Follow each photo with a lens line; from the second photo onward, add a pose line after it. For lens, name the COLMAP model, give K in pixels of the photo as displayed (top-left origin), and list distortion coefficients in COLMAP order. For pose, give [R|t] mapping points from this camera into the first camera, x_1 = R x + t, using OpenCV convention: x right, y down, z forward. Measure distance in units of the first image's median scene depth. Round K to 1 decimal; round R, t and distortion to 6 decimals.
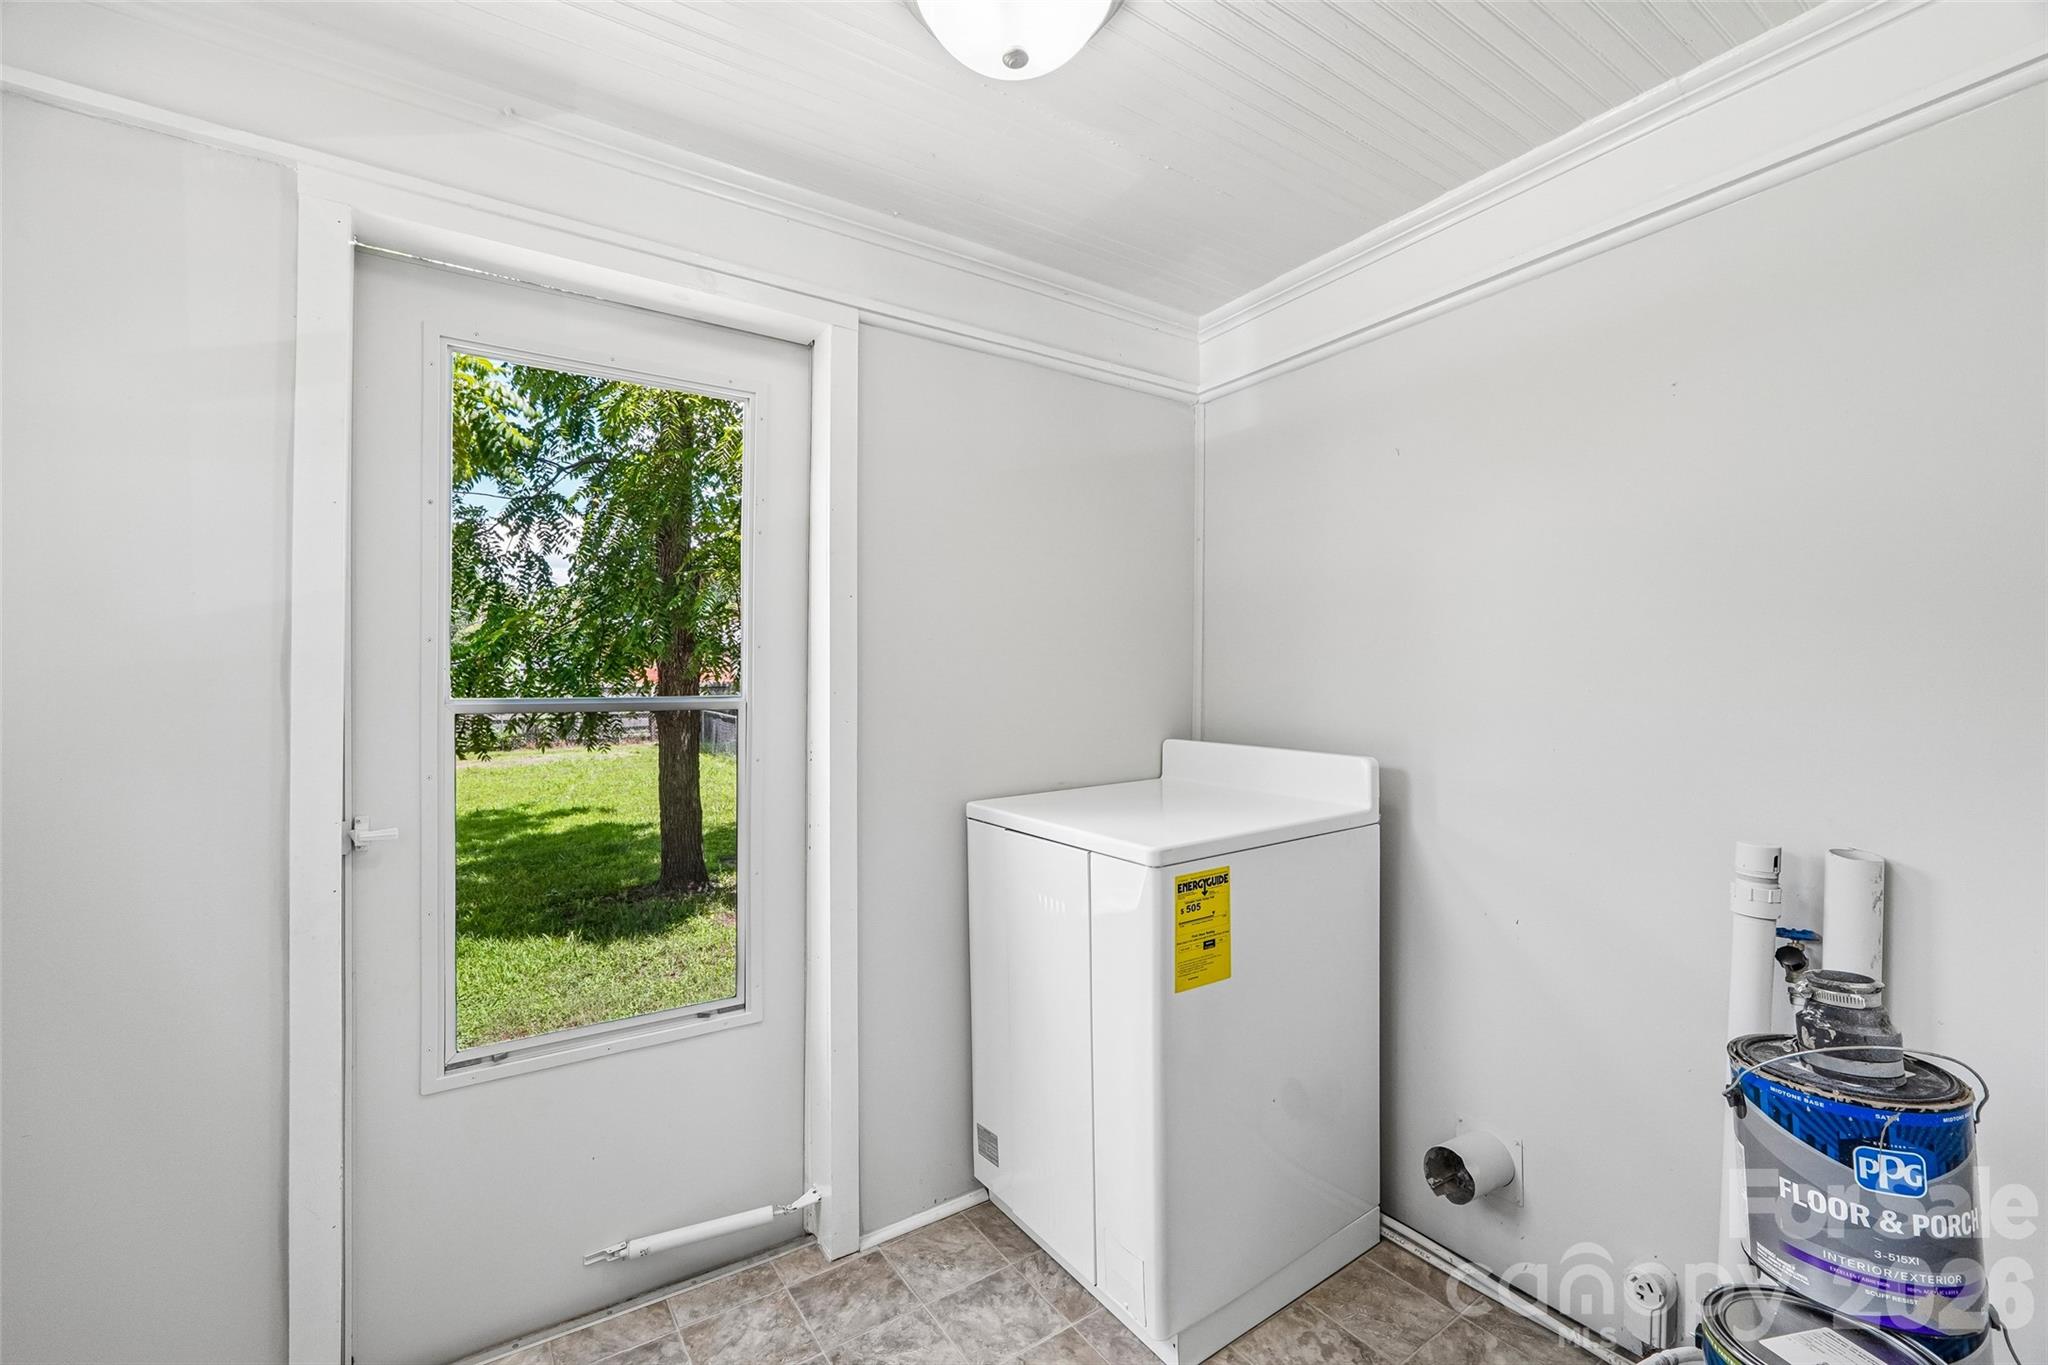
lens RADIAL K [[869.8, 0, 1021.2], [0, 869.8, 675.2], [0, 0, 1]] dist [-0.013259, 0.001232]
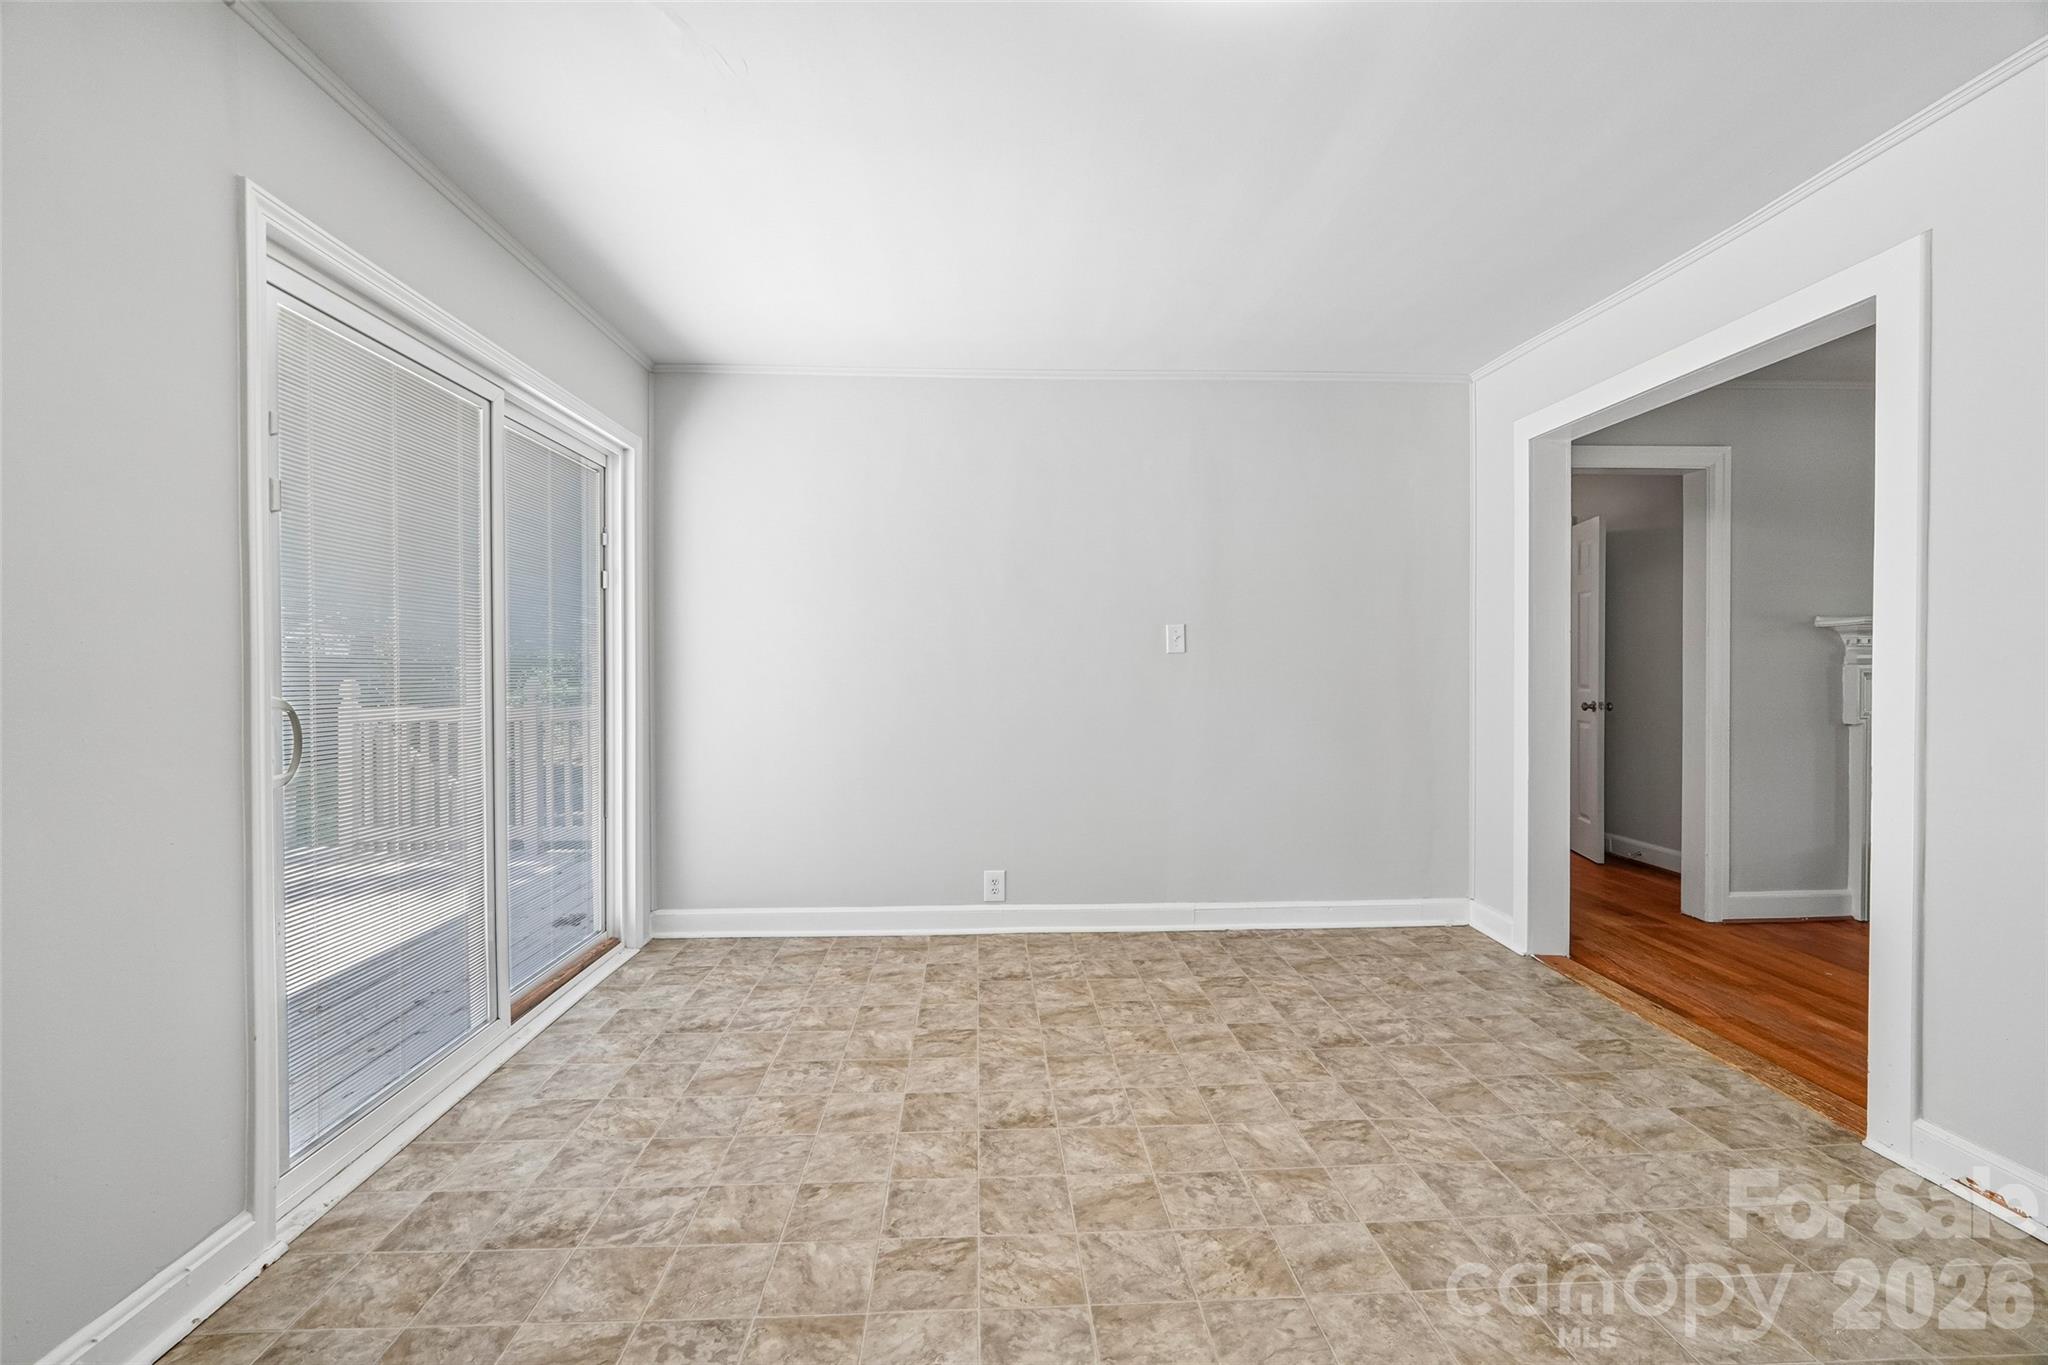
lens RADIAL K [[869.8, 0, 1017.8], [0, 869.8, 683.2], [0, 0, 1]] dist [-0.013259, 0.001232]
pose [[0.523862, -0.016188, 0.851649, -0.267963], [-0.005762, 0.999729, 0.022547, 0.003340], [-0.851784, -0.016719, 0.523627, 0.181550]]
